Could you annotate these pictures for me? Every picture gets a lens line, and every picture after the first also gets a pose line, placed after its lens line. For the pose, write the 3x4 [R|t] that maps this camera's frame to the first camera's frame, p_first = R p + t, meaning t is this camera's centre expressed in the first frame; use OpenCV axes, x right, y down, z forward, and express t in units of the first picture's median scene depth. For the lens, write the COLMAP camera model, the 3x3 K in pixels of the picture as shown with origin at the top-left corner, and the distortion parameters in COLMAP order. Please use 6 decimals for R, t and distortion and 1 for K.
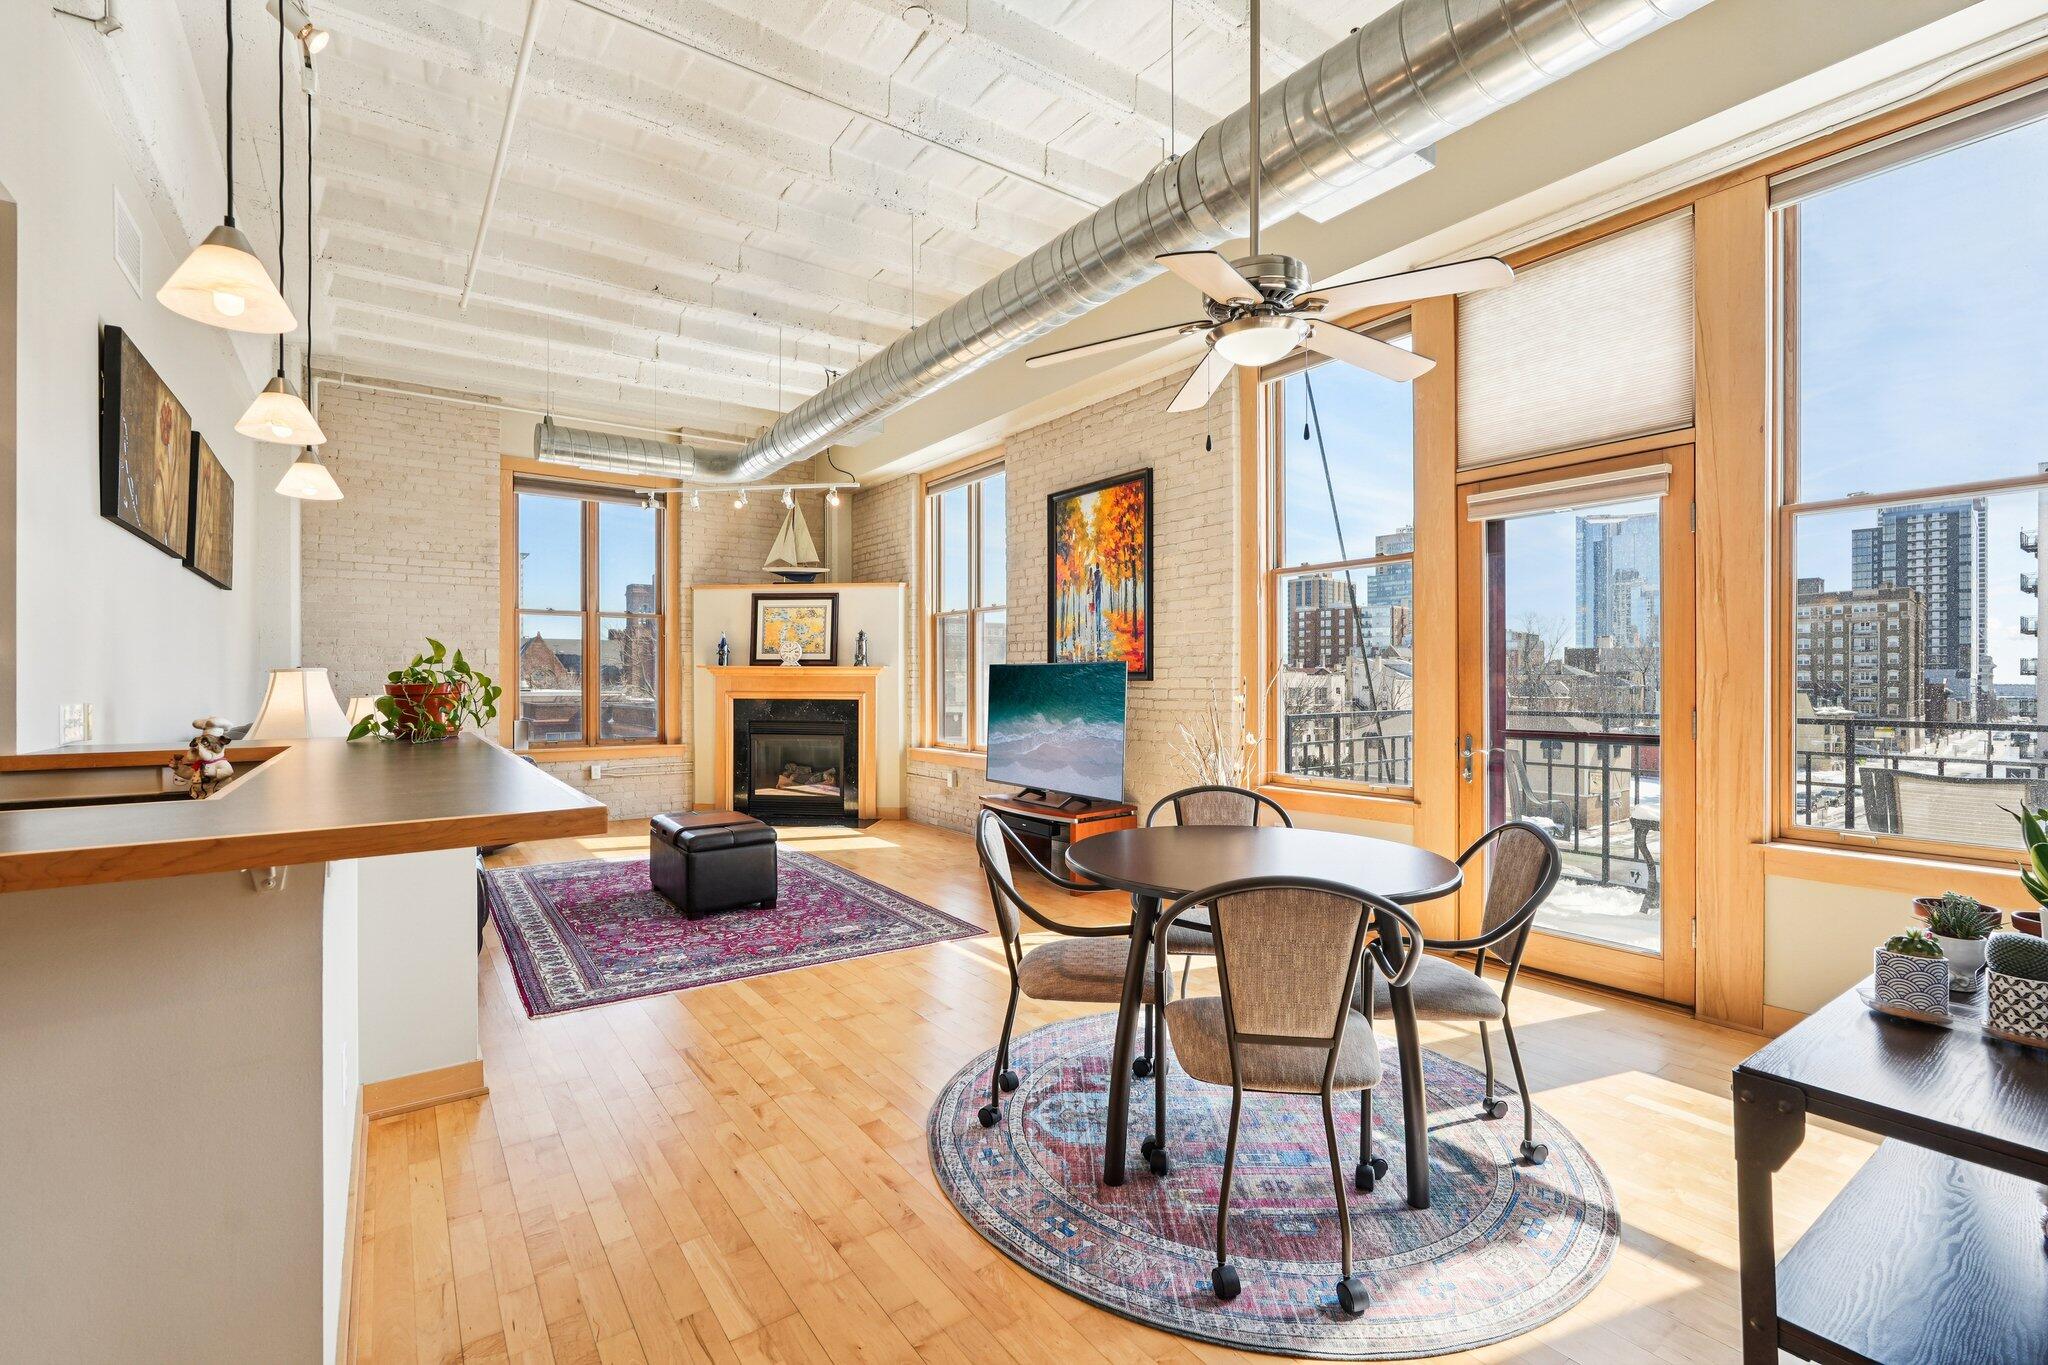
lens RADIAL K [[890.9, 0, 1021.6], [0, 890.9, 686.1], [0, 0, 1]] dist [-0.024537, 0.011855]
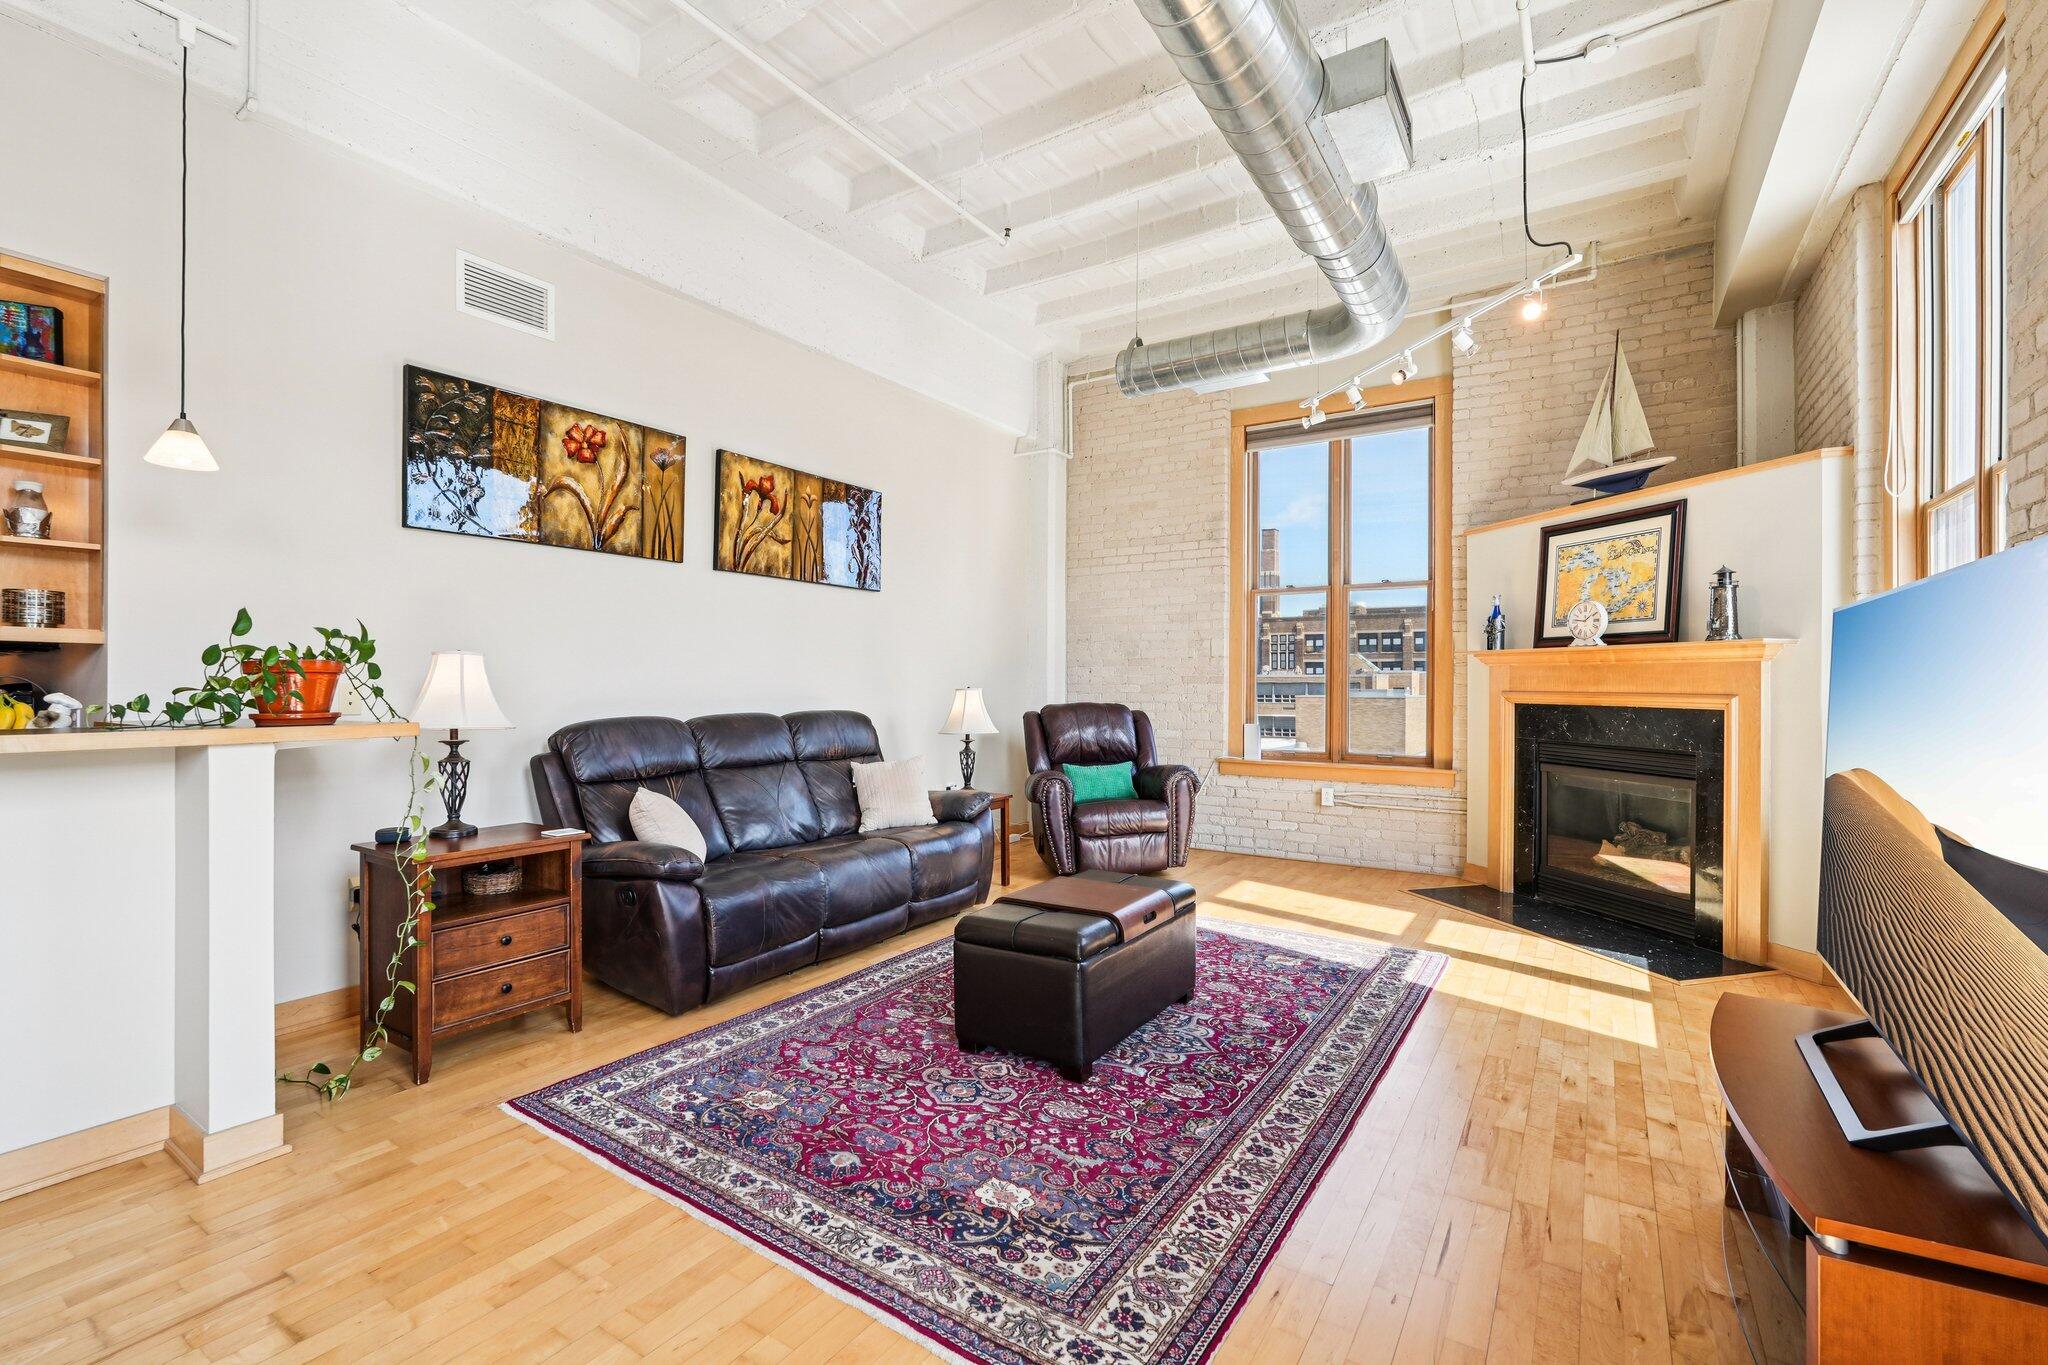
lens RADIAL K [[896.4, 0, 1024.0], [0, 896.4, 682.5], [0, 0, 1]] dist [-0.020459, 0.009455]
pose [[0.362081, -0.001709, -0.932145, 0.175709], [-0.007128, 0.999964, -0.004602, 0.007158], [0.932120, 0.008311, 0.362055, 0.625129]]
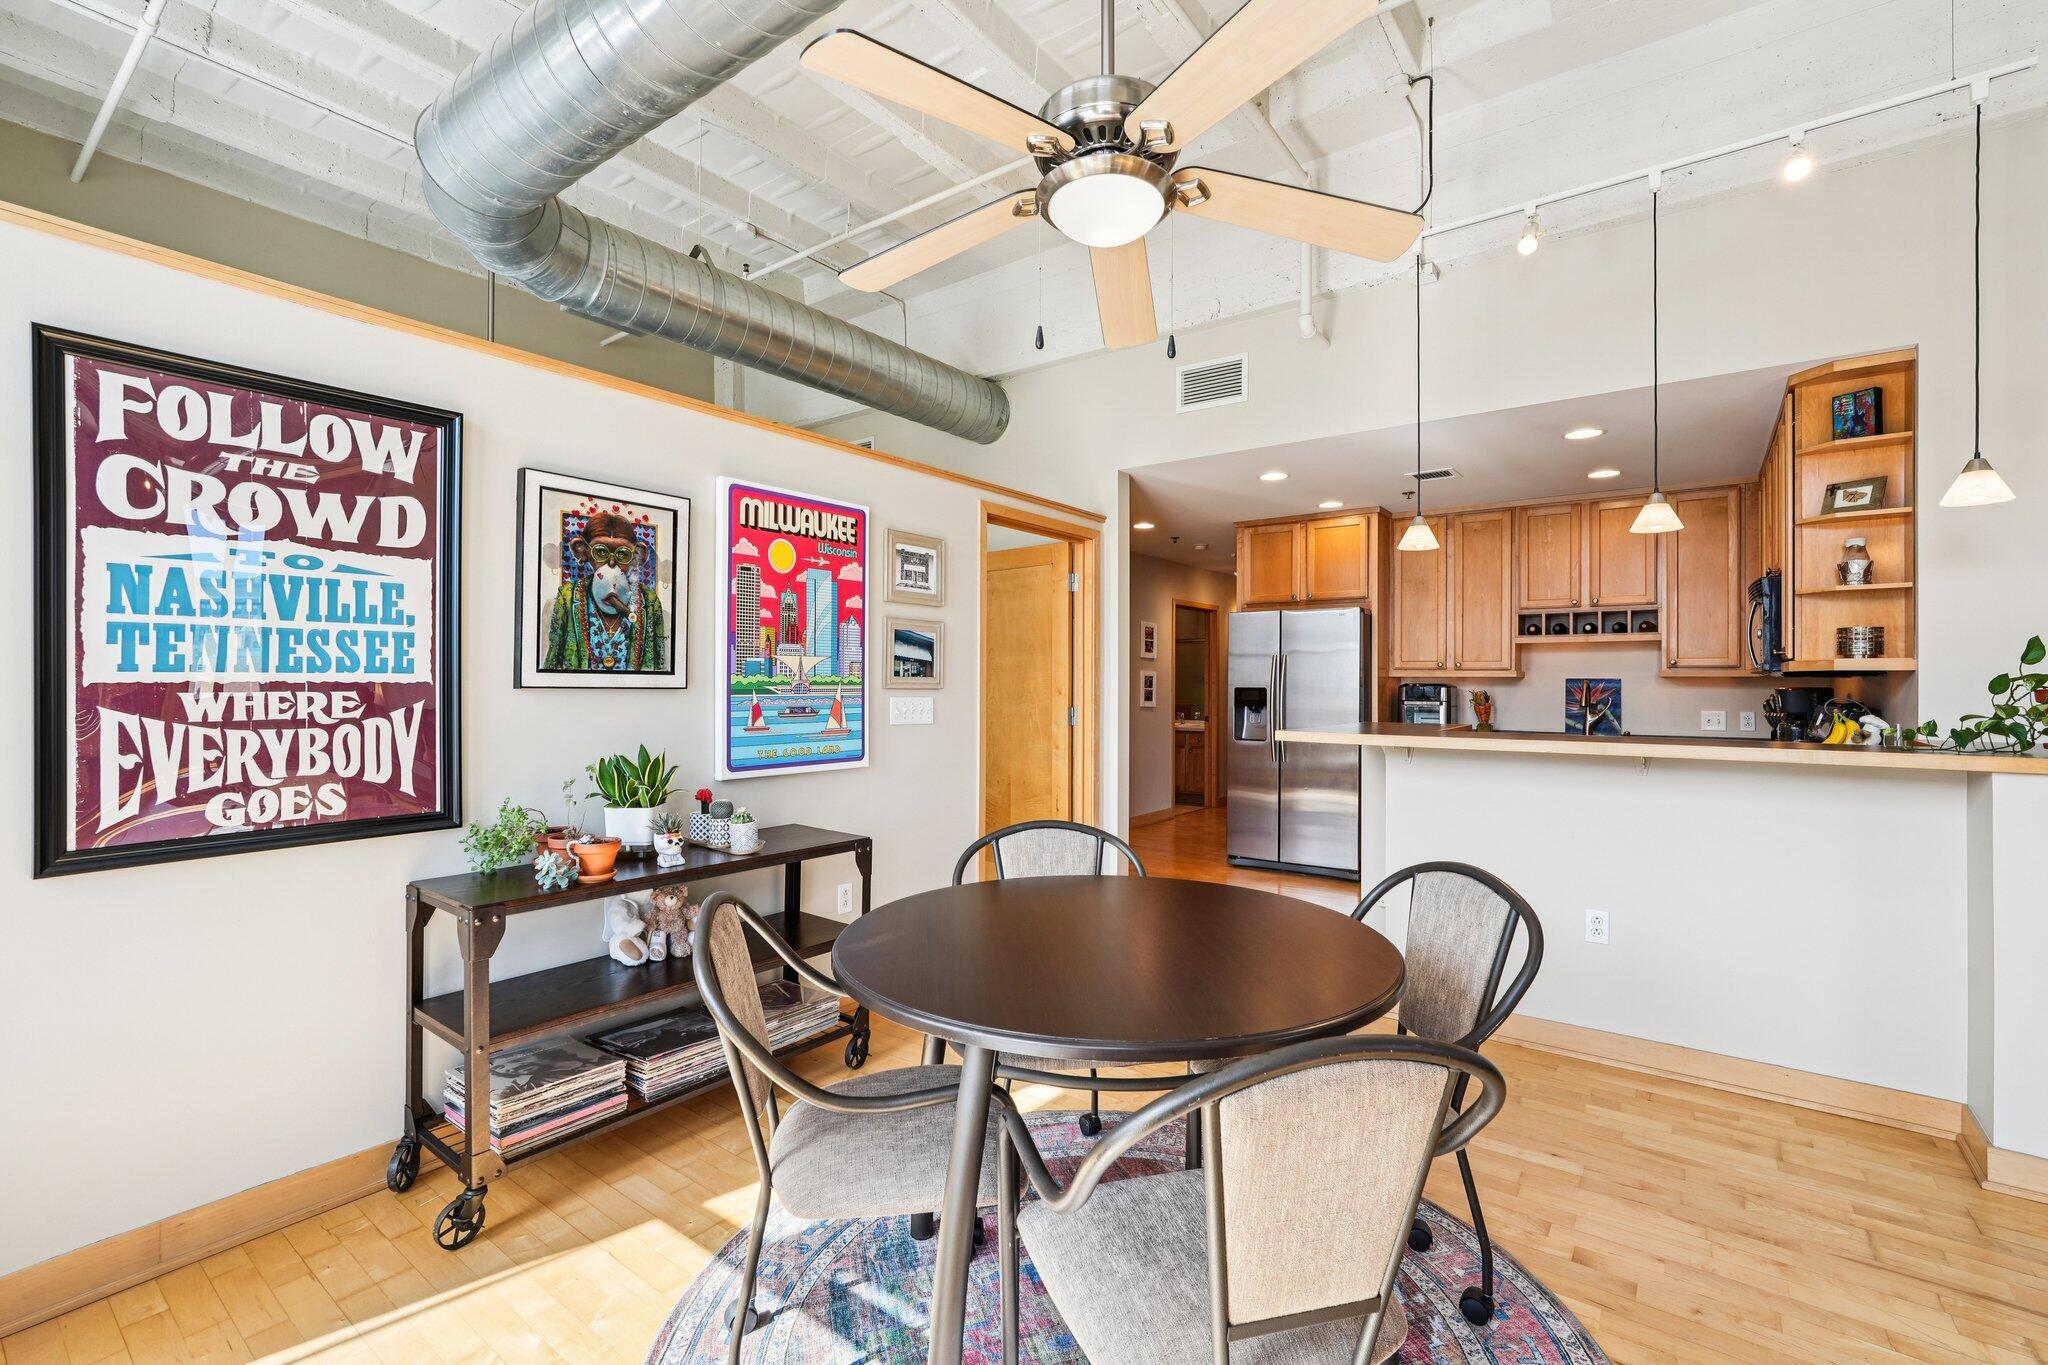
lens RADIAL K [[896.8, 0, 1026.1], [0, 896.8, 681.0], [0, 0, 1]] dist [-0.019622, 0.010728]
pose [[-0.953583, -0.003620, -0.301108, 0.222819], [-0.004356, 0.999989, 0.001775, -0.003962], [0.301098, 0.003004, -0.953588, 0.682613]]
